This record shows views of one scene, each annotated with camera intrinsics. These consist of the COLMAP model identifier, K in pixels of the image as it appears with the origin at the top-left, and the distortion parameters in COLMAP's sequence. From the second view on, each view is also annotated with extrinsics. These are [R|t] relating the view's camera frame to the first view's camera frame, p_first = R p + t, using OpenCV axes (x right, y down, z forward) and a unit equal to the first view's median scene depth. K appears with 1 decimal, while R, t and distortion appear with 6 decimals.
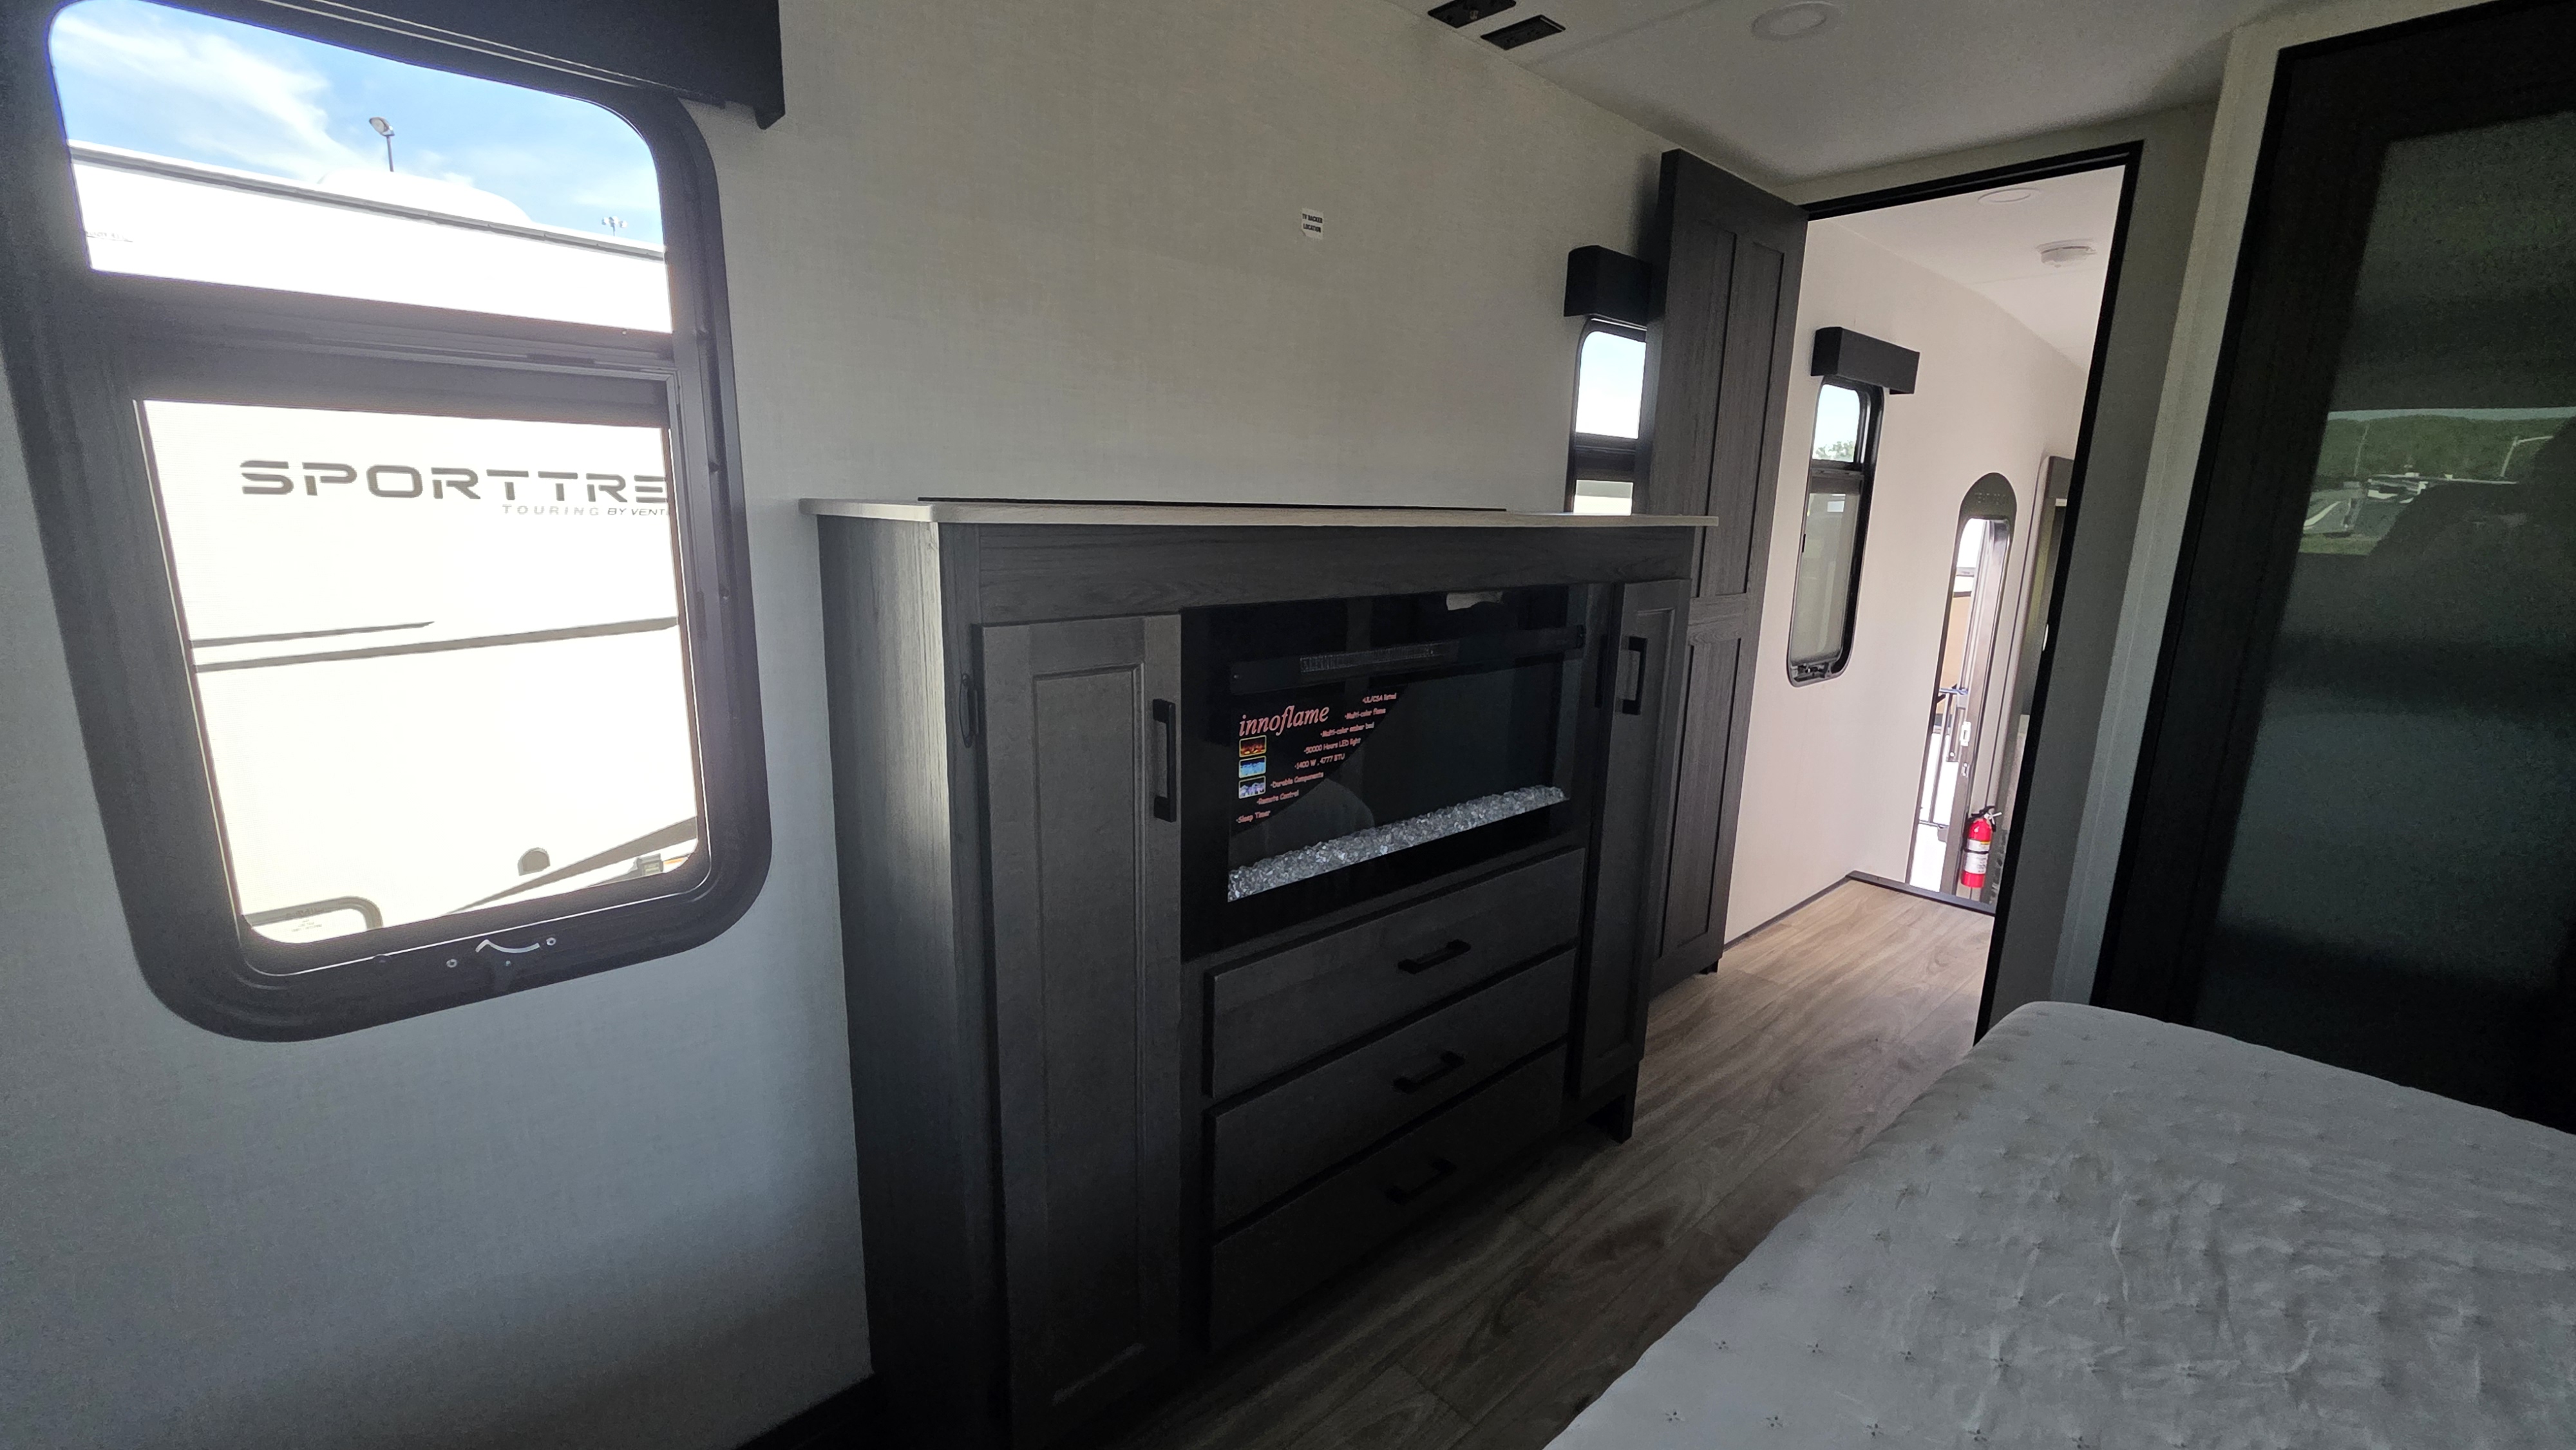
lens RADIAL K [[1050.6, 0, 1284.4], [0, 1050.6, 726.0], [0, 0, 1]] dist [0.010511, 0.000333]
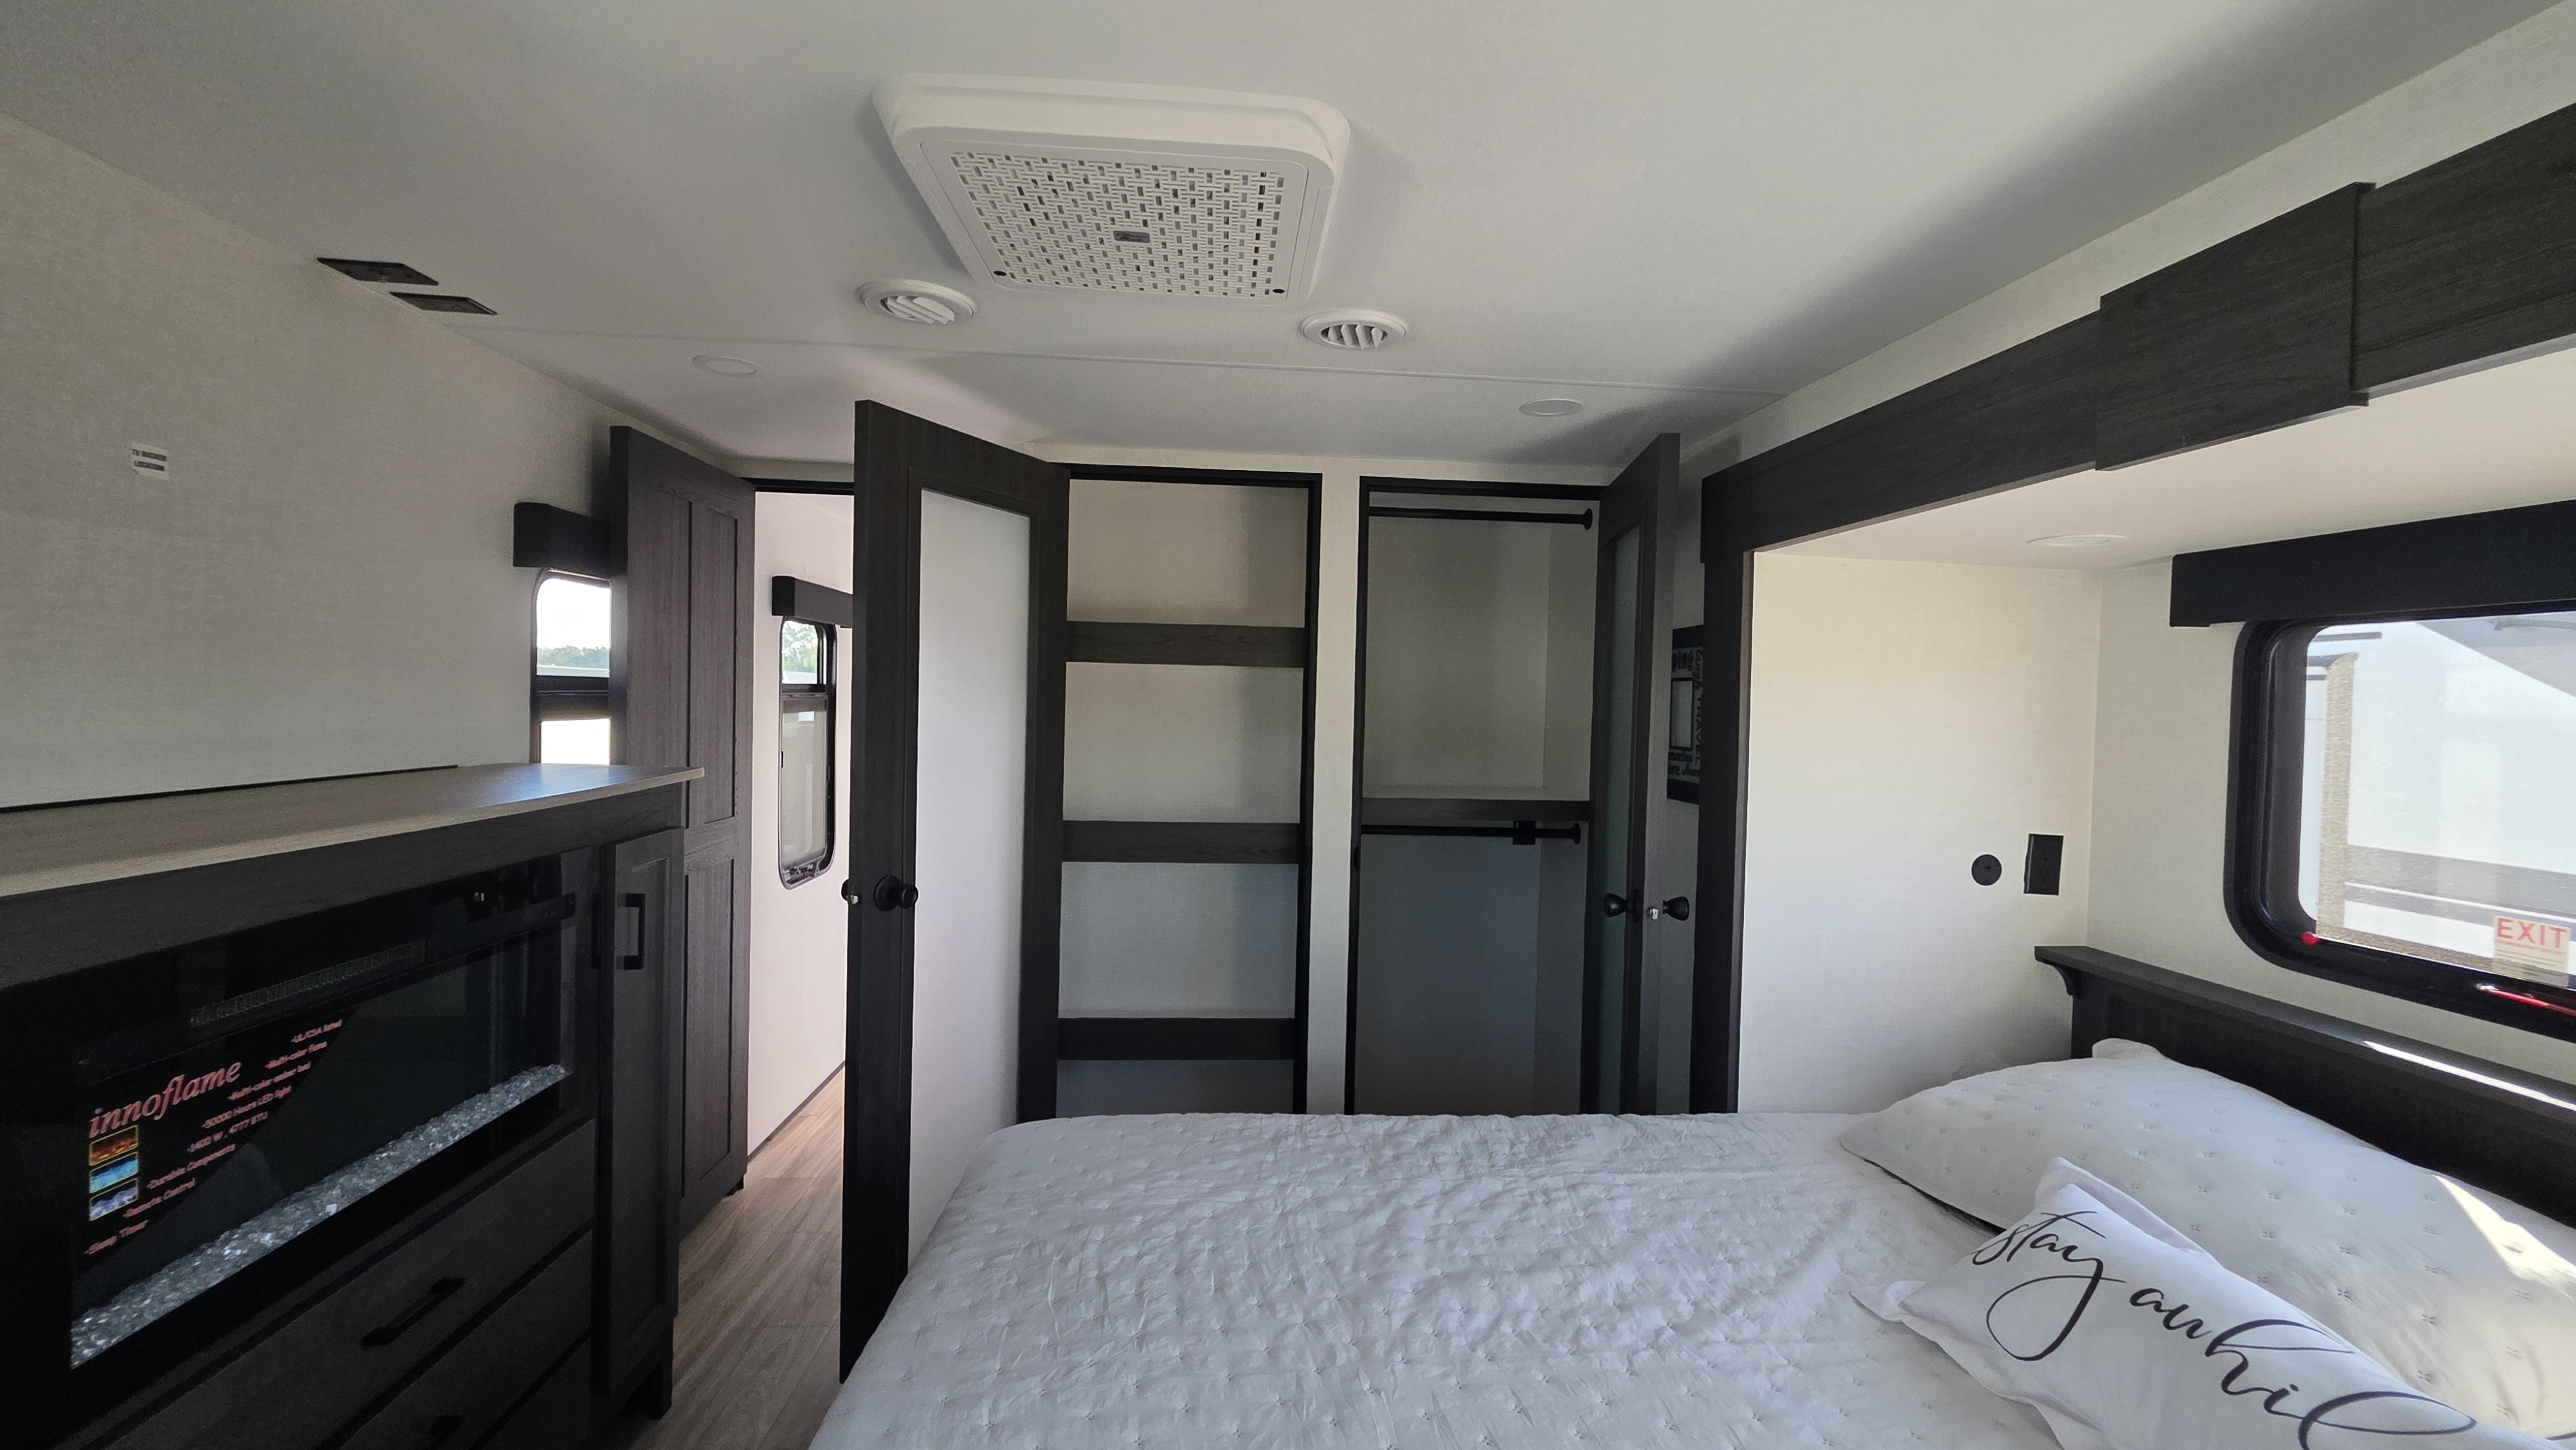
lens RADIAL K [[1036.2, 0, 1283.1], [0, 1036.2, 720.4], [0, 0, 1]] dist [0.001528, 0.000107]
pose [[0.617666, -0.023974, 0.786075, -0.076186], [0.154592, 0.983735, -0.091470, -0.070812], [-0.771096, 0.178019, 0.611326, -0.160806]]
